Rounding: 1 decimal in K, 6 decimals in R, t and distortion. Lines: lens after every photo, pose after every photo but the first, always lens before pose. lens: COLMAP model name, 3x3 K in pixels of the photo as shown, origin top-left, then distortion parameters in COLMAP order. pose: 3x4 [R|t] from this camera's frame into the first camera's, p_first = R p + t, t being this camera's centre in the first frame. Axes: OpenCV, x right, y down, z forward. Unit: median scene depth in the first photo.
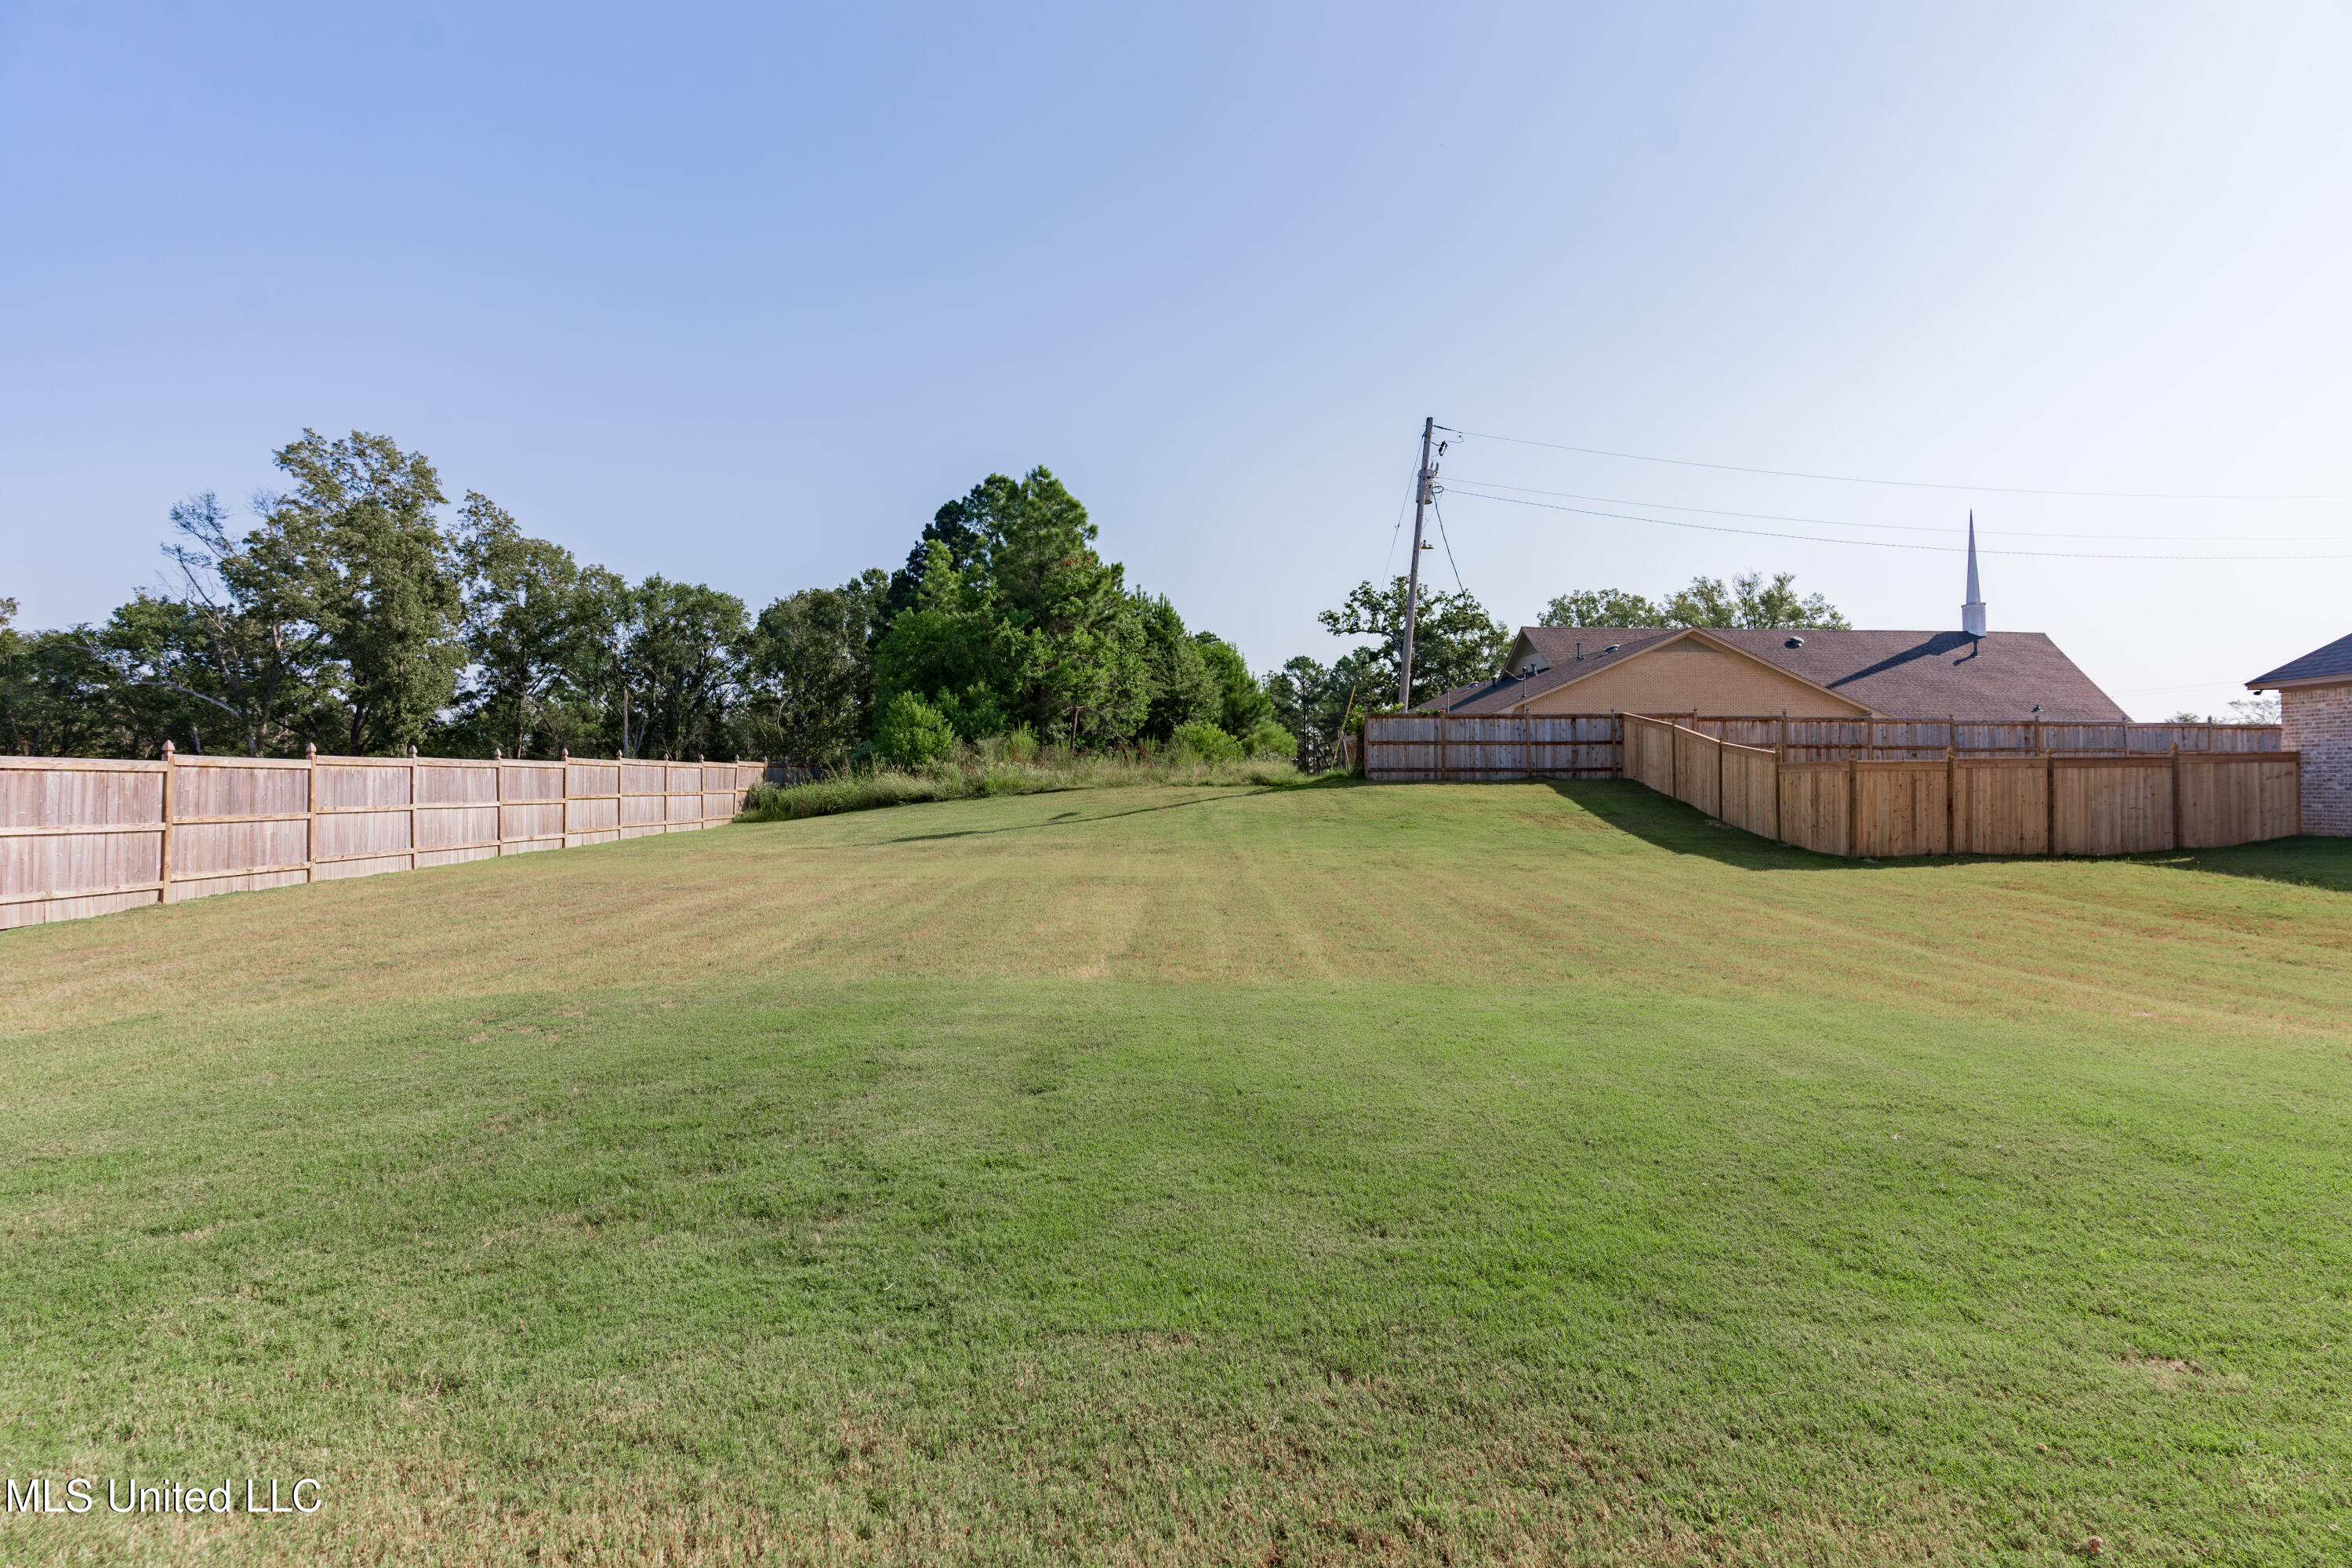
lens RADIAL K [[1146.4, 0, 1190.3], [0, 1146.4, 763.1], [0, 0, 1]] dist [0.002770, -0.000048]
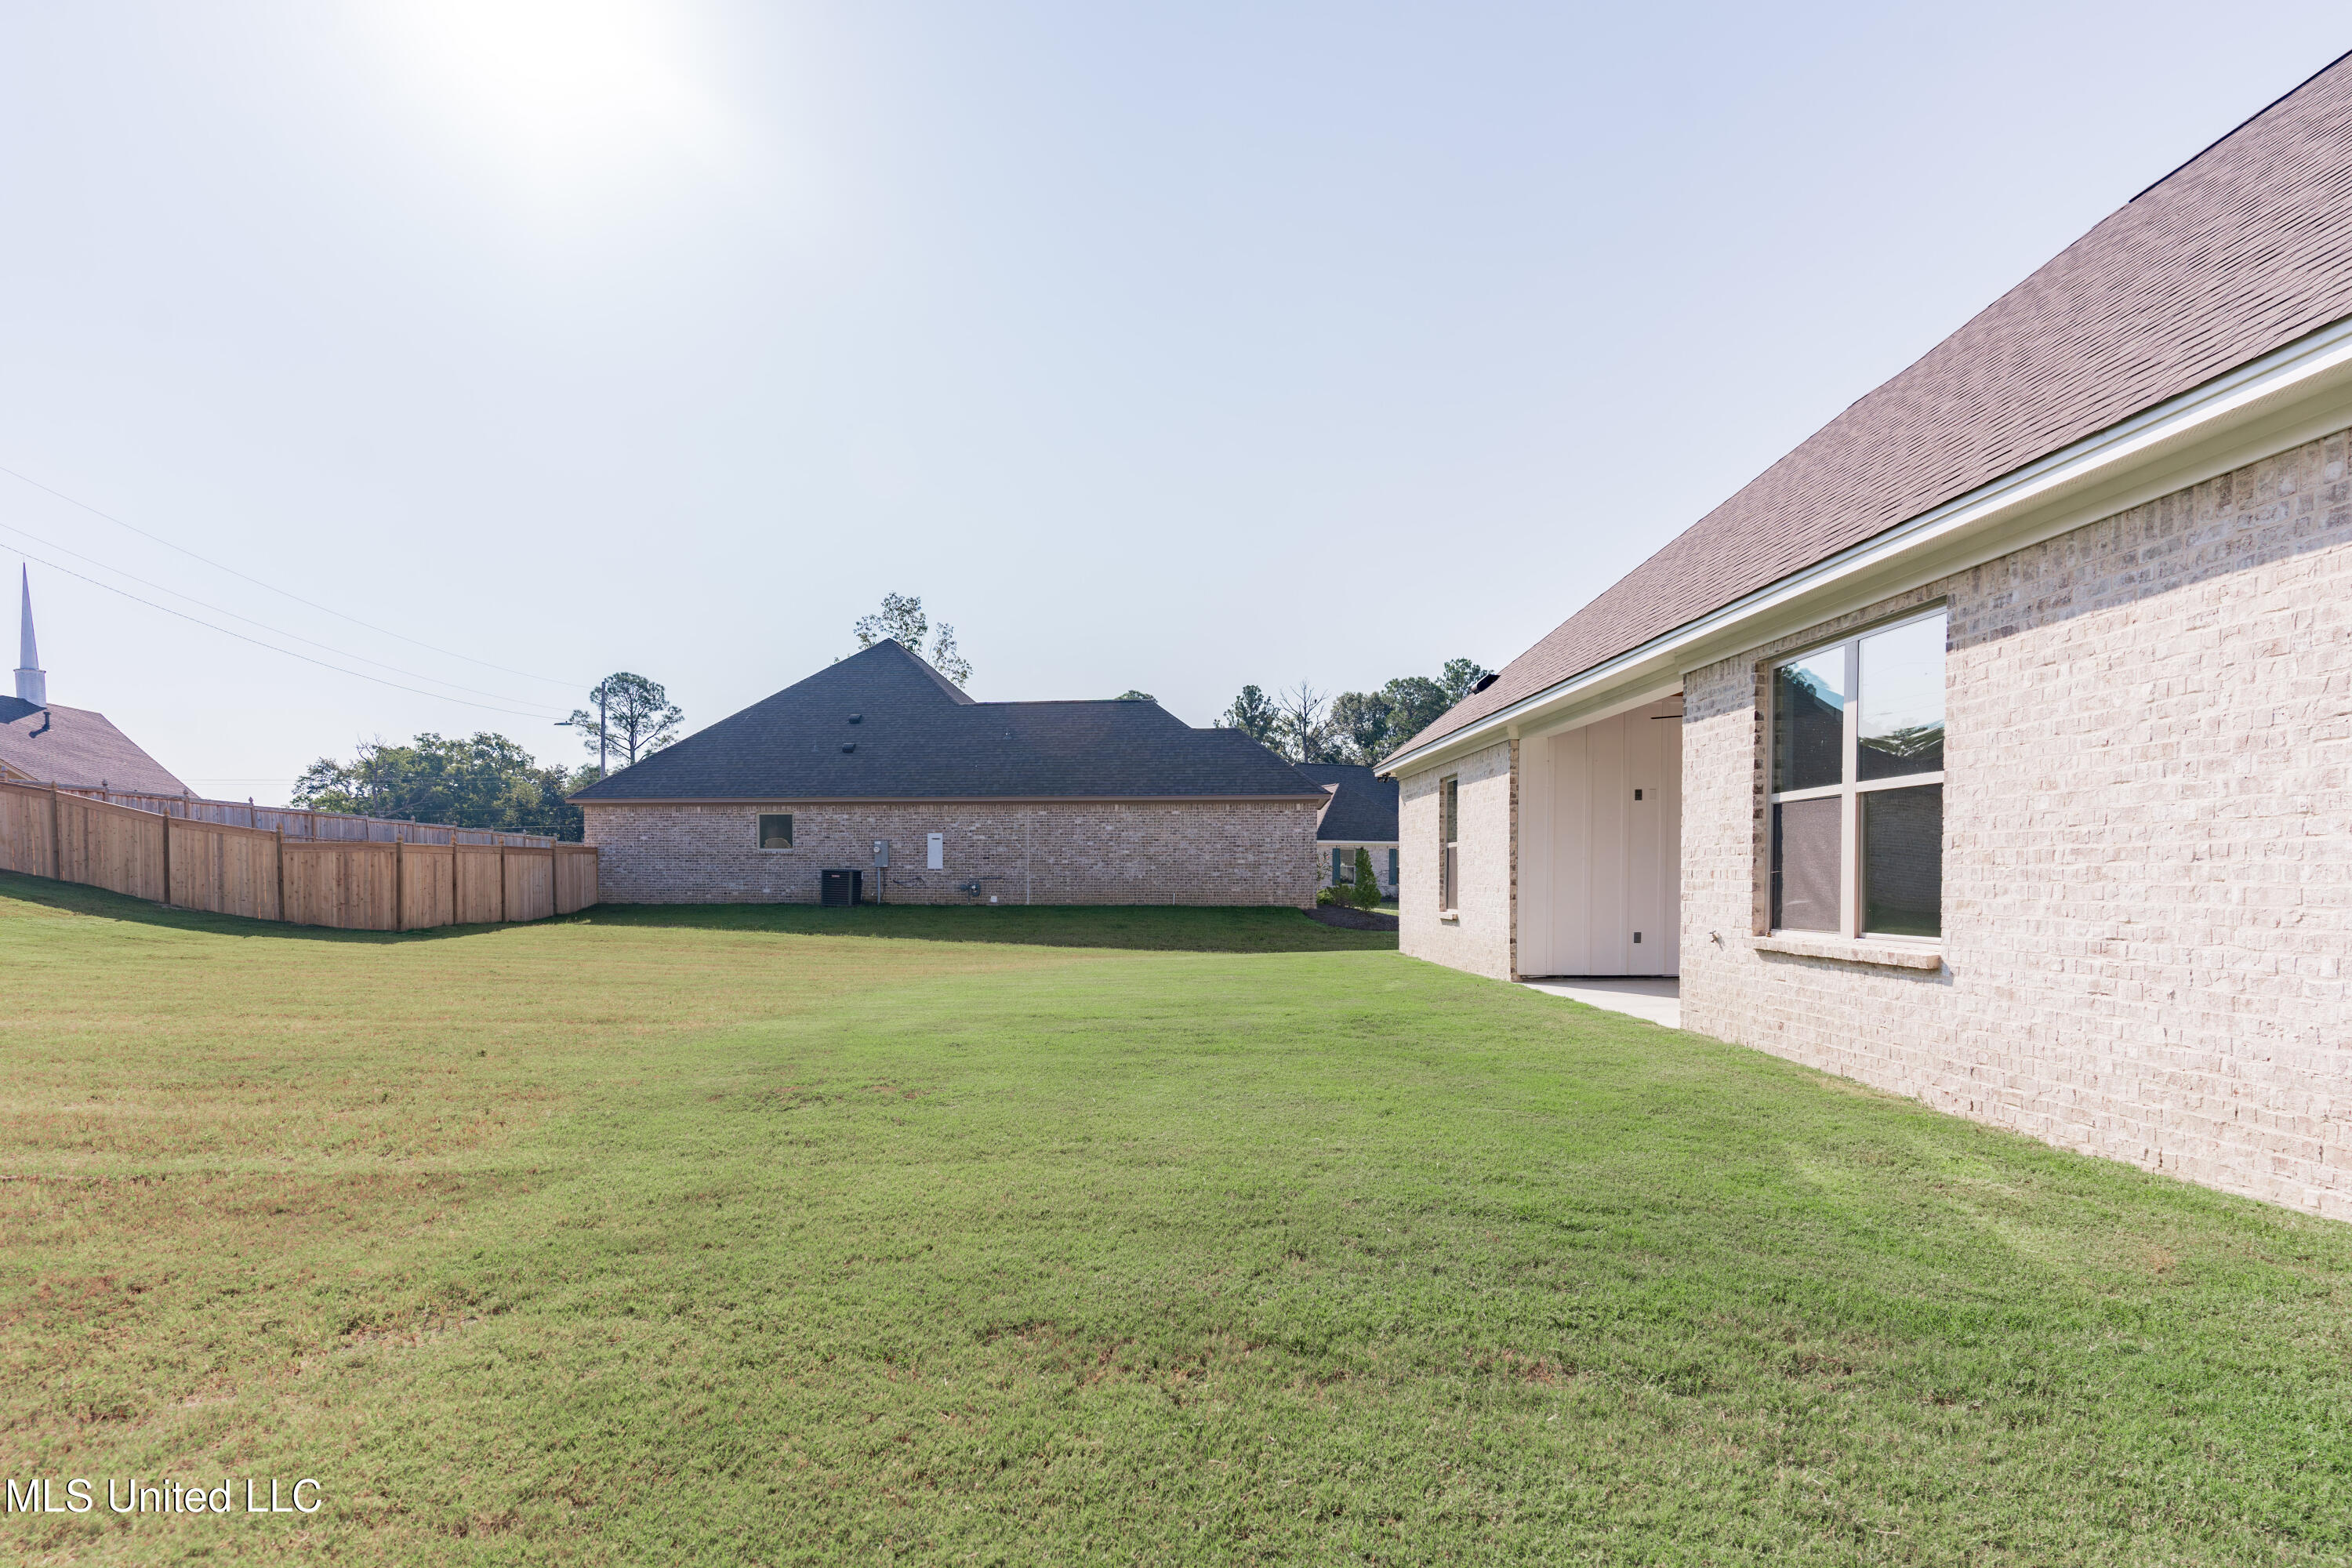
lens RADIAL K [[1146.4, 0, 1120.7], [0, 1146.4, 918.0], [0, 0, 1]] dist [0.002770, -0.000048]
pose [[0.041488, -0.029427, 0.998706, -0.454112], [-0.025470, 0.999210, 0.030499, 0.016606], [-0.998814, -0.026702, 0.040705, 0.224549]]
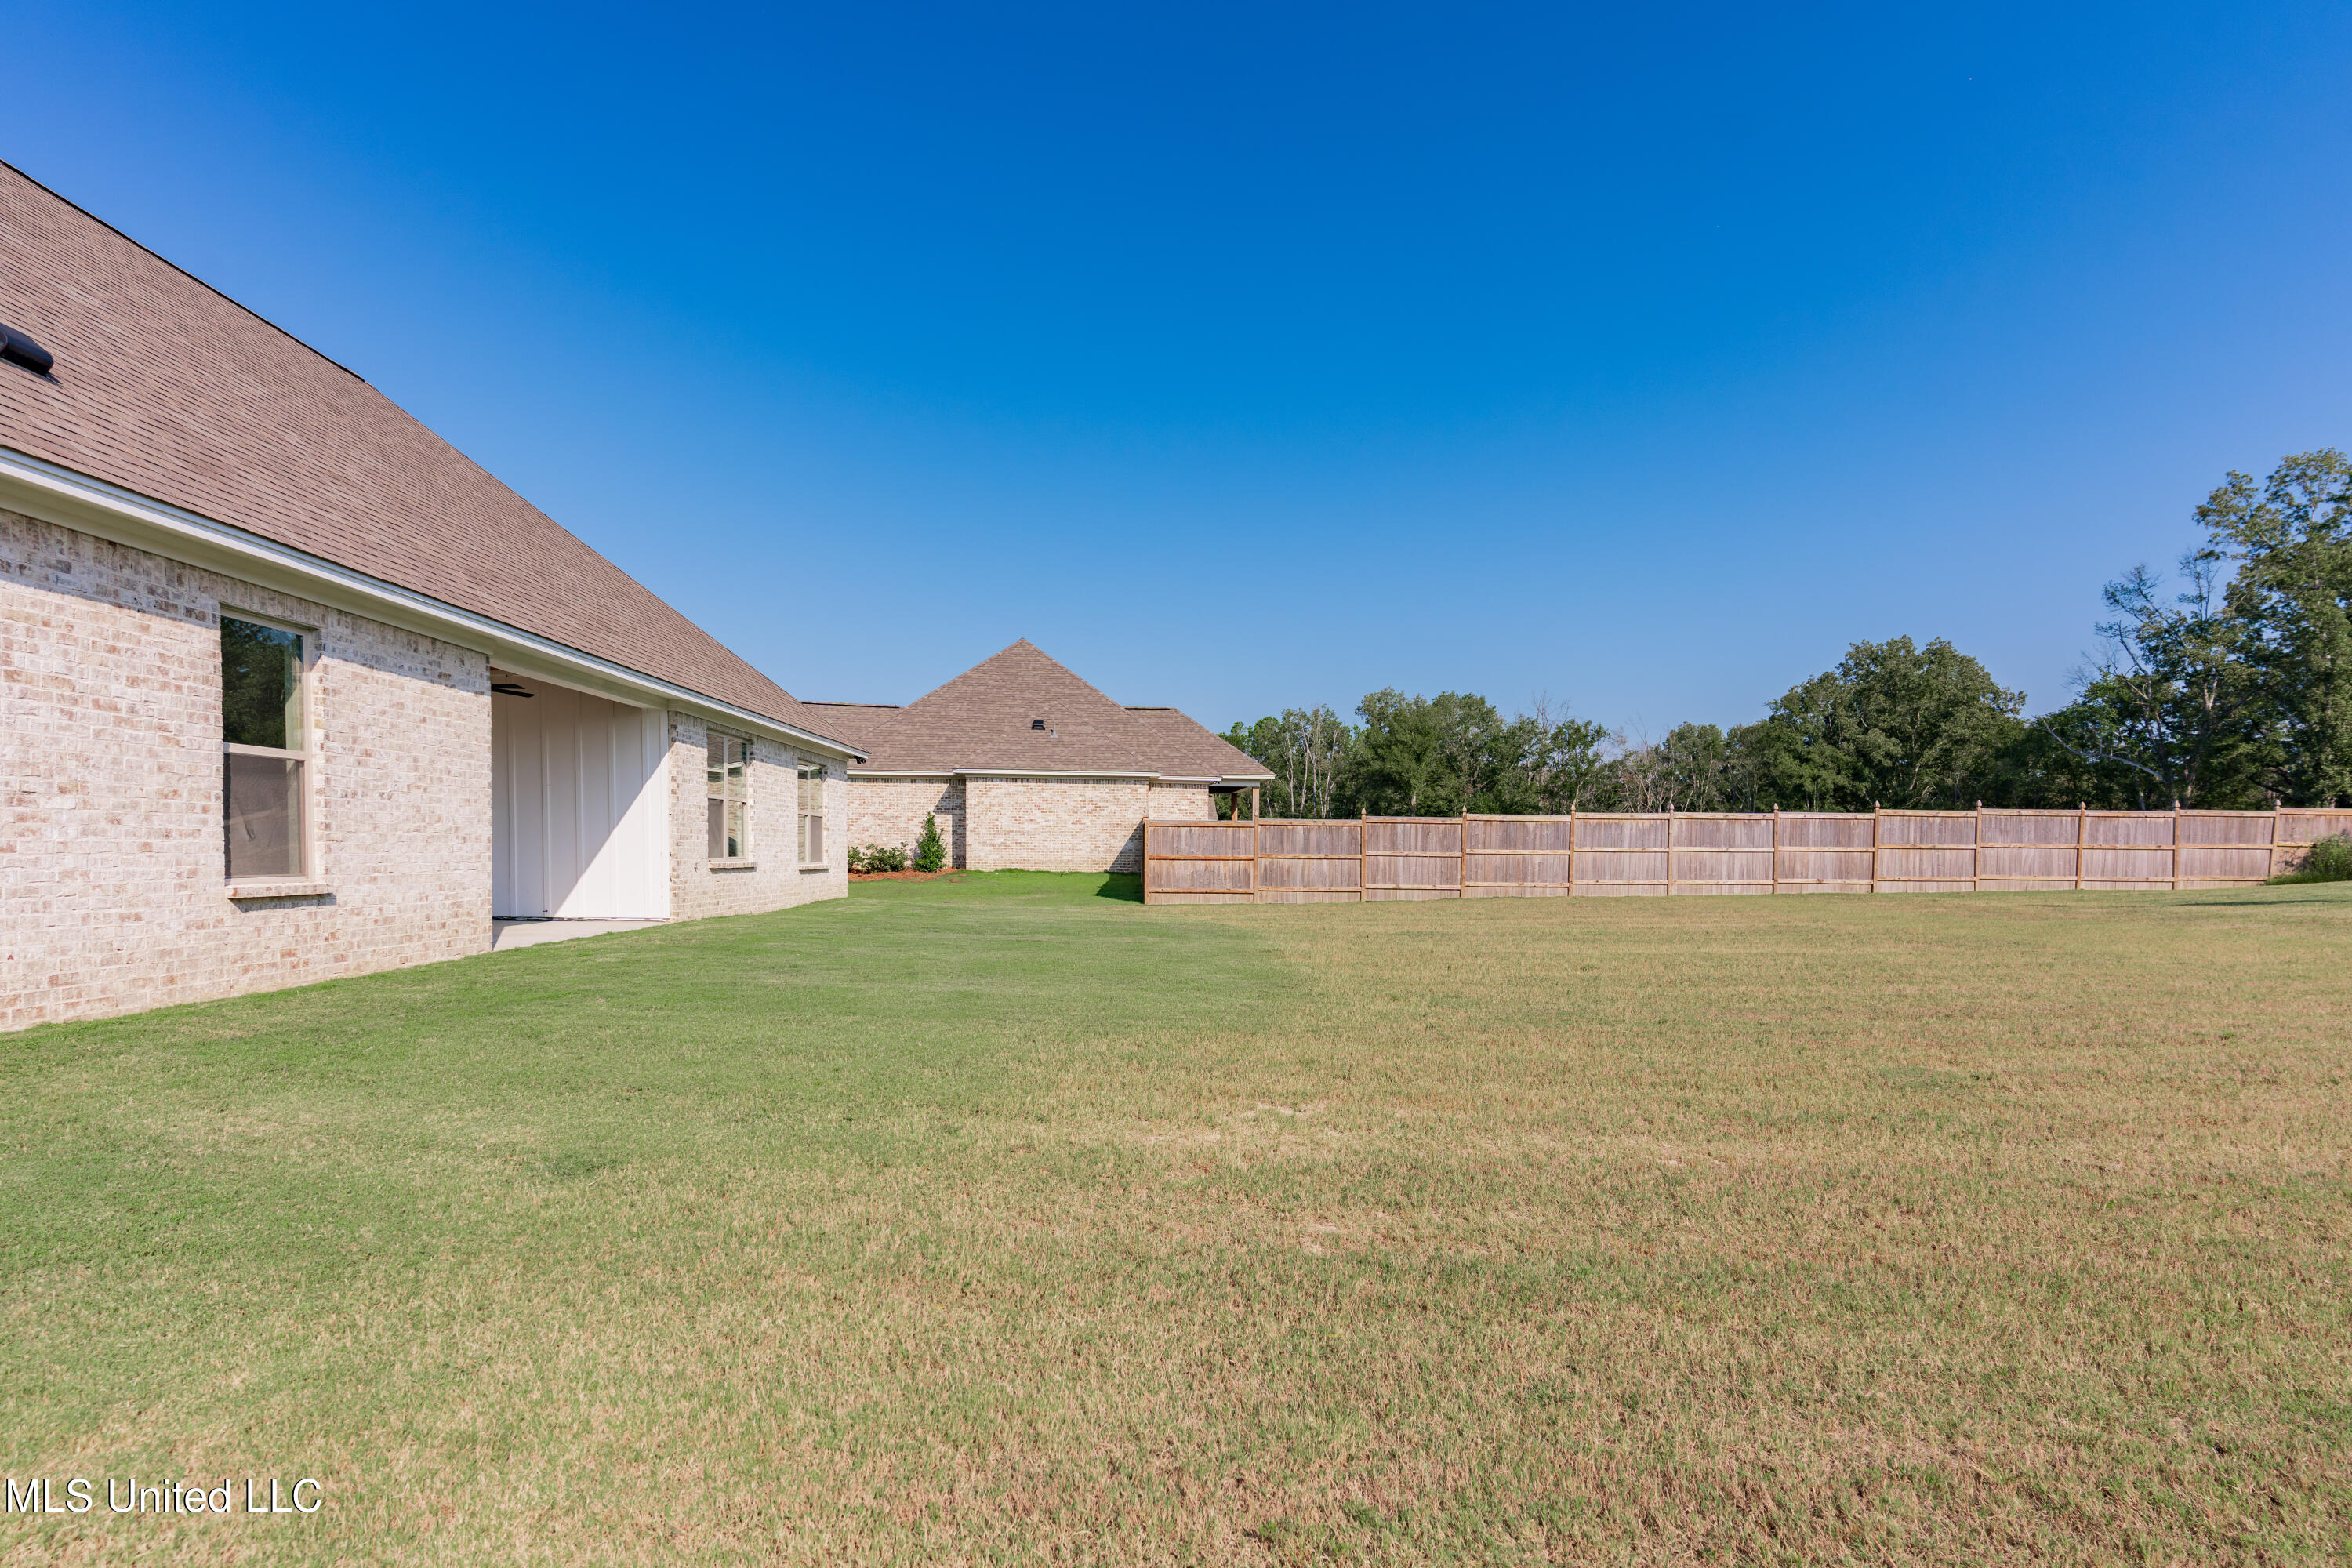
lens RADIAL K [[1146.4, 0, 1196.7], [0, 1146.4, 893.2], [0, 0, 1]] dist [0.002770, -0.000048]
pose [[0.023399, 0.042072, -0.998841, 0.516334], [0.012478, 0.999024, 0.042372, 0.019989], [0.999648, -0.013455, 0.022851, 0.321809]]
